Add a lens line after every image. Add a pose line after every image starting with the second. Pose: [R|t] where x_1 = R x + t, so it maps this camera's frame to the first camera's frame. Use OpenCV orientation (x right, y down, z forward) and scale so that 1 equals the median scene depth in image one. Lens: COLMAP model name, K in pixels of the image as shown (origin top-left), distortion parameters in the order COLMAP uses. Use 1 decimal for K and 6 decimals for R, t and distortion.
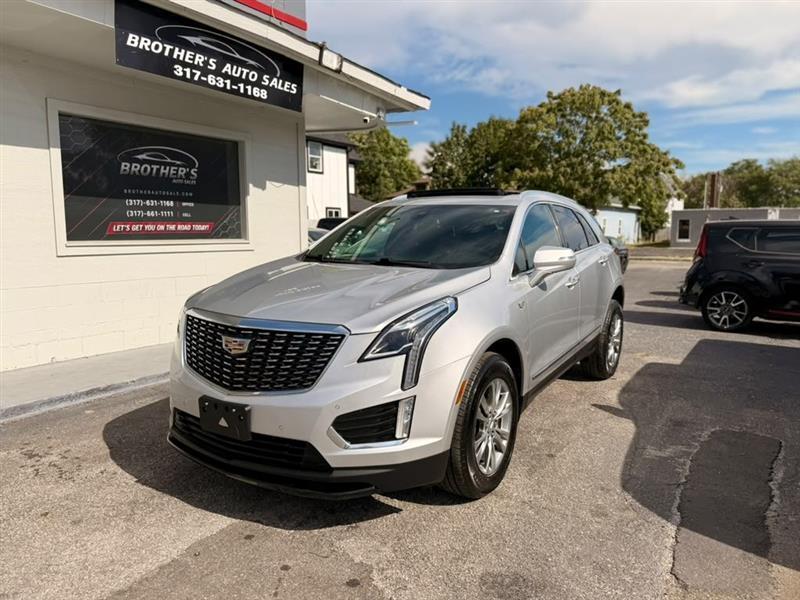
lens RADIAL K [[572.9, 0, 402.0], [0, 572.9, 297.2], [0, 0, 1]] dist [0.011697, -0.028798]
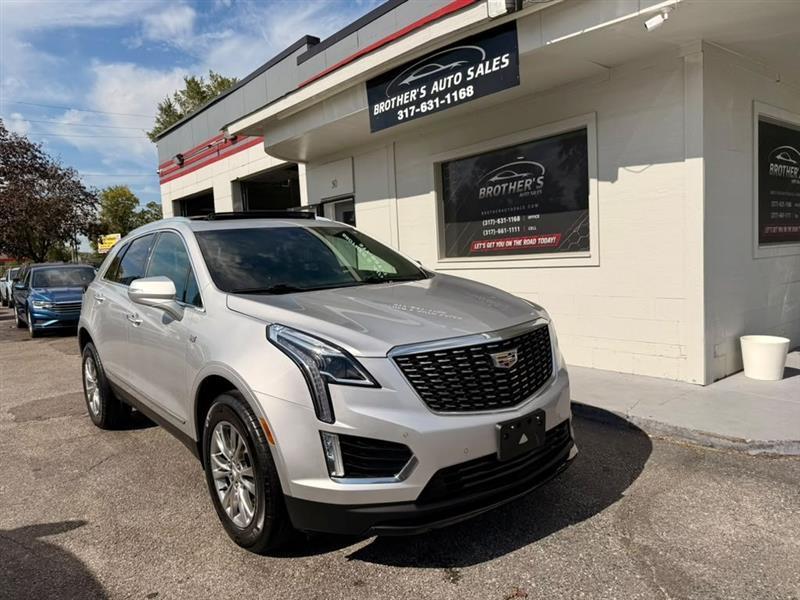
lens RADIAL K [[572.9, 0, 399.8], [0, 572.9, 301.6], [0, 0, 1]] dist [0.011697, -0.028798]
pose [[-0.297529, 0.088475, -0.950604, 0.662595], [-0.055858, 0.992378, 0.109846, -0.129529], [0.953077, 0.085781, -0.290319, 1.207685]]
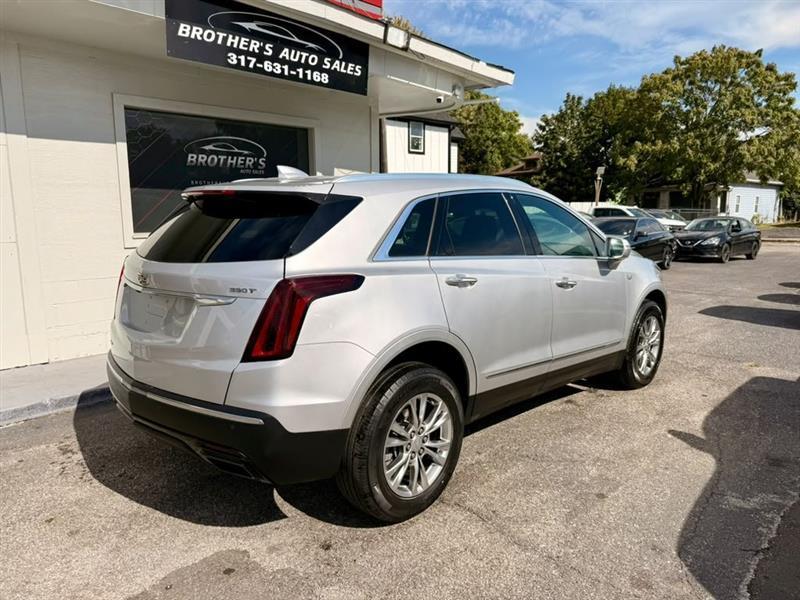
lens RADIAL K [[572.9, 0, 398.7], [0, 572.9, 299.0], [0, 0, 1]] dist [0.011697, -0.028798]
pose [[0.980811, 0.023432, -0.193548, 0.075855], [-0.015802, 0.999039, 0.040873, -0.027487], [0.194320, -0.037030, 0.980239, 0.073431]]
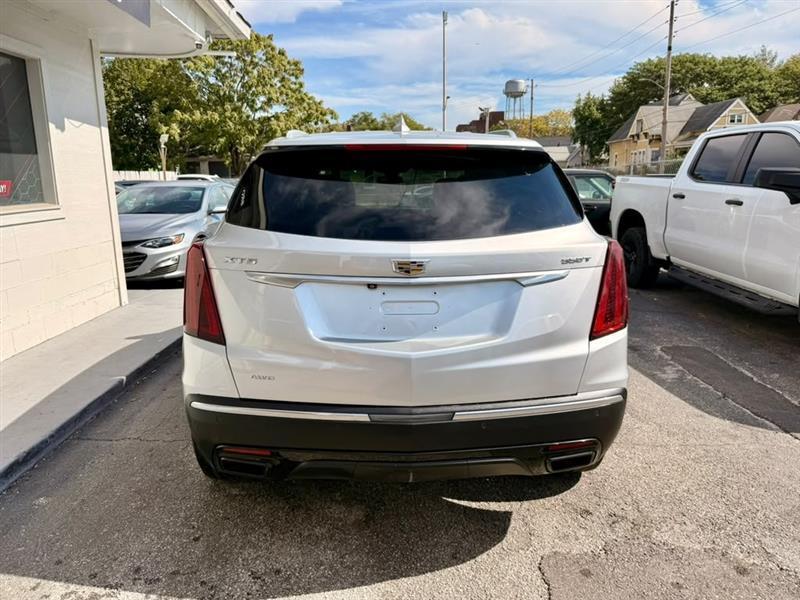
lens RADIAL K [[572.9, 0, 399.3], [0, 572.9, 295.3], [0, 0, 1]] dist [0.011697, -0.028798]
pose [[0.824523, -0.126570, 0.551490, -0.399480], [0.078051, 0.990784, 0.110699, -0.041530], [-0.560419, -0.048230, 0.826804, 0.216021]]
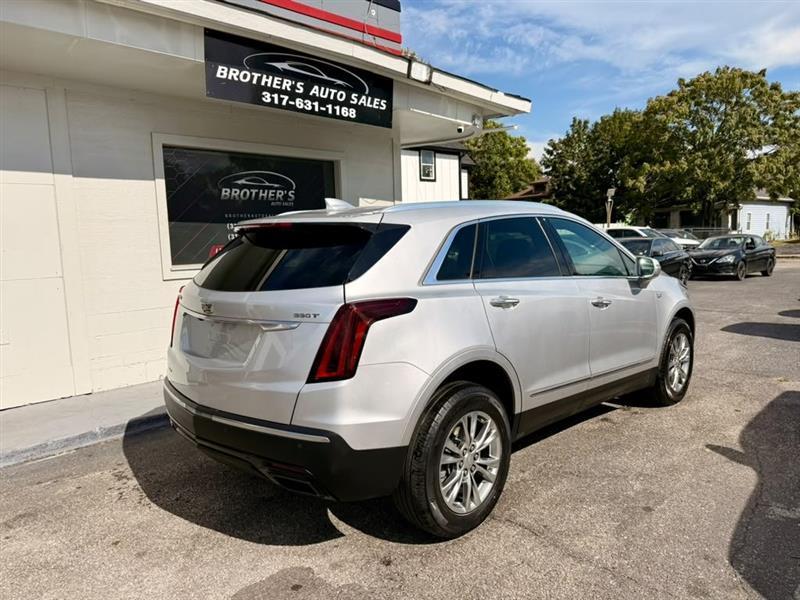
lens RADIAL K [[572.9, 0, 401.7], [0, 572.9, 299.0], [0, 0, 1]] dist [0.011697, -0.028798]
pose [[0.978015, -0.010004, -0.208296, 0.048681], [0.009185, 0.999946, -0.004899, -0.025007], [0.208334, 0.002878, 0.978053, 0.044512]]
